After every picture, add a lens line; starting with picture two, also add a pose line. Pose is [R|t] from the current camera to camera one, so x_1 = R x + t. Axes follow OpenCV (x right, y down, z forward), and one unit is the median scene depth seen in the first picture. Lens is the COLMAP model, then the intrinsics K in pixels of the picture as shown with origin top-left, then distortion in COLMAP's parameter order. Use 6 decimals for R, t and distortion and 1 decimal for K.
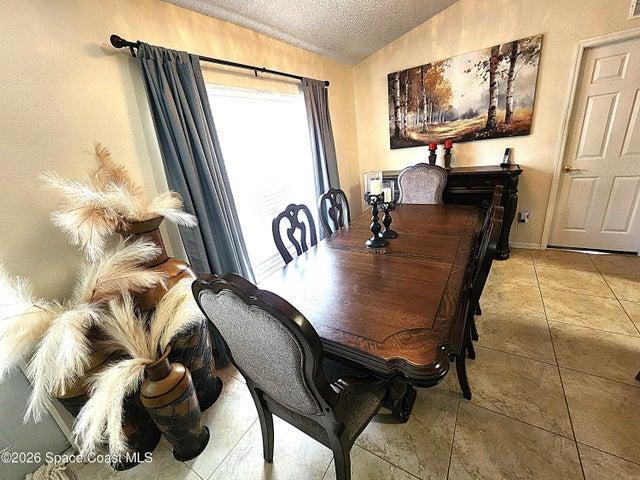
lens RADIAL K [[265.1, 0, 320.6], [0, 265.1, 239.1], [0, 0, 1]] dist [-0.006509, 0.003085]
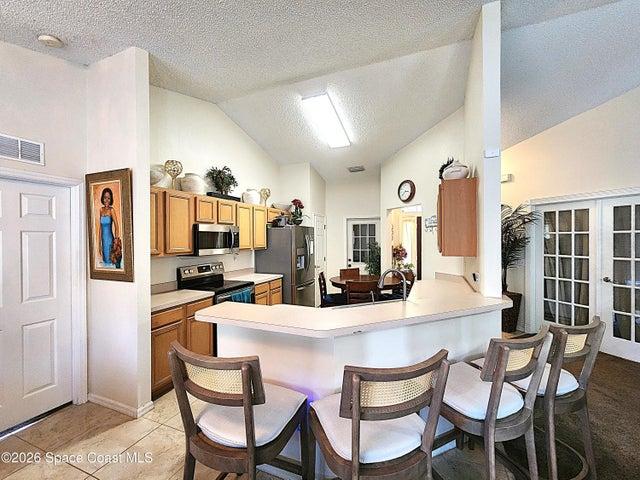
lens RADIAL K [[265.1, 0, 320.6], [0, 265.1, 239.1], [0, 0, 1]] dist [-0.006509, 0.003085]
pose [[-0.173128, 0.112908, 0.978406, 0.123611], [0.363460, 0.930613, -0.043079, -0.112862], [-0.915382, 0.348153, -0.202152, 0.222812]]
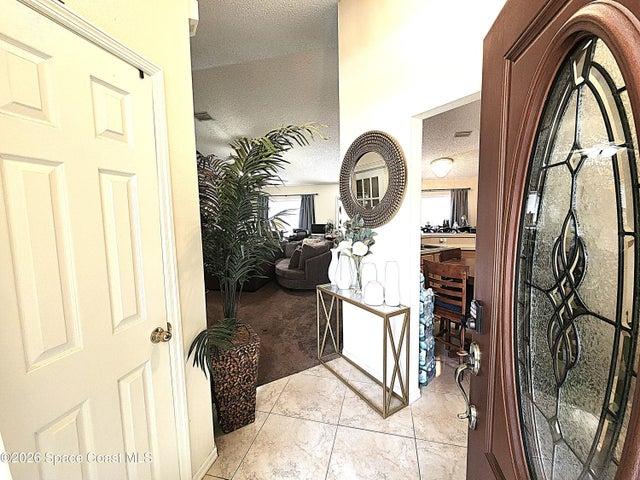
lens RADIAL K [[265.1, 0, 320.6], [0, 265.1, 239.1], [0, 0, 1]] dist [-0.006509, 0.003085]
pose [[0.319165, 0.202073, -0.925905, 2.097103], [-0.347586, 0.933878, 0.083998, 0.145861], [0.881656, 0.295022, 0.368299, -1.092838]]
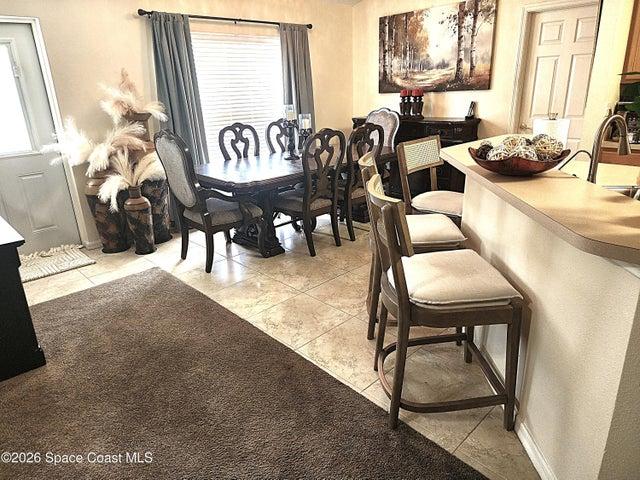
lens RADIAL K [[430.4, 0, 317.7], [0, 430.4, 234.4], [0, 0, 1]] dist [0.064536, -0.050285]
pose [[0.965986, 0.160418, -0.202822, 0.588255], [-0.159706, 0.986962, 0.019985, 0.232448], [0.203384, 0.013087, 0.979012, -0.786439]]
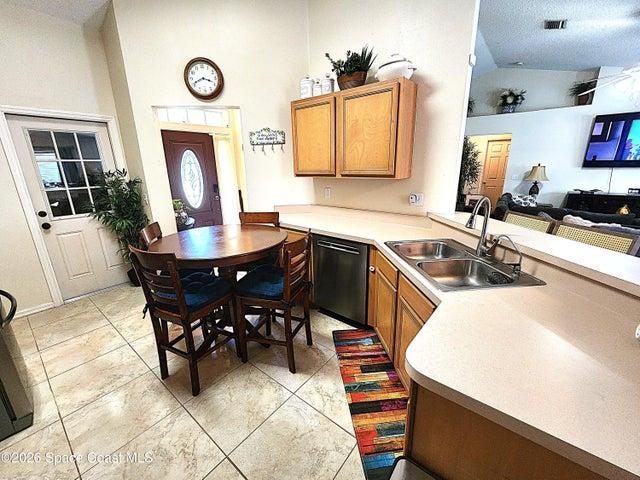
lens RADIAL K [[265.1, 0, 320.6], [0, 265.1, 239.1], [0, 0, 1]] dist [-0.006509, 0.003085]
pose [[-0.985553, 0.096840, 0.138950, 1.106231], [0.159542, 0.806187, 0.569745, -0.280317], [-0.056846, 0.583682, -0.809990, 0.417265]]
